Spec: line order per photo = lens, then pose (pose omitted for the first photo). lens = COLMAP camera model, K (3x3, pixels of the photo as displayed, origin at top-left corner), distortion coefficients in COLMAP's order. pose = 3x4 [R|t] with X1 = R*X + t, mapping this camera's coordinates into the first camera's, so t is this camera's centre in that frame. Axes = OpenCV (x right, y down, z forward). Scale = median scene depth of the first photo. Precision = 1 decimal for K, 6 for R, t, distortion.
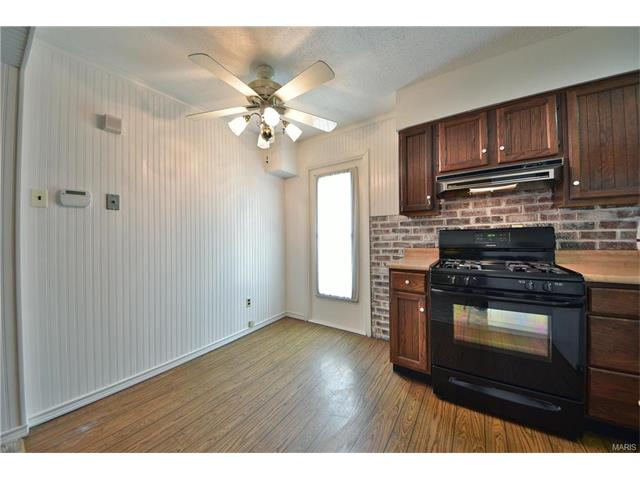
lens RADIAL K [[223.9, 0, 317.1], [0, 223.9, 234.8], [0, 0, 1]] dist [-0.005703, -0.003023]
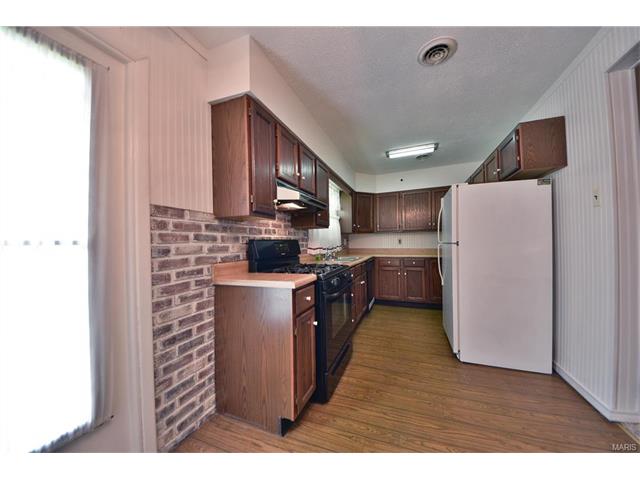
lens RADIAL K [[223.9, 0, 320.7], [0, 223.9, 245.2], [0, 0, 1]] dist [-0.005703, -0.003023]
pose [[-0.215009, 0.021682, 0.976371, -0.318077], [0.019792, 0.999645, -0.017841, 0.020126], [-0.976412, 0.015488, -0.215361, 0.849767]]
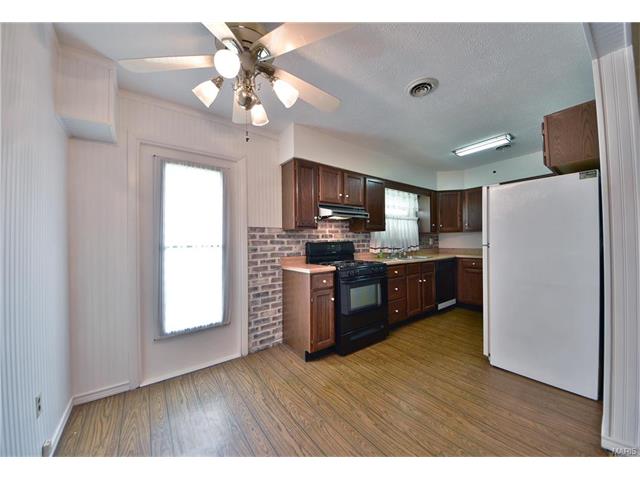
lens RADIAL K [[223.9, 0, 326.8], [0, 223.9, 240.9], [0, 0, 1]] dist [-0.005703, -0.003023]
pose [[0.321891, 0.027760, 0.946370, -0.622385], [0.008157, 0.999452, -0.032091, 0.013524], [-0.946742, 0.018050, 0.321488, 0.422970]]
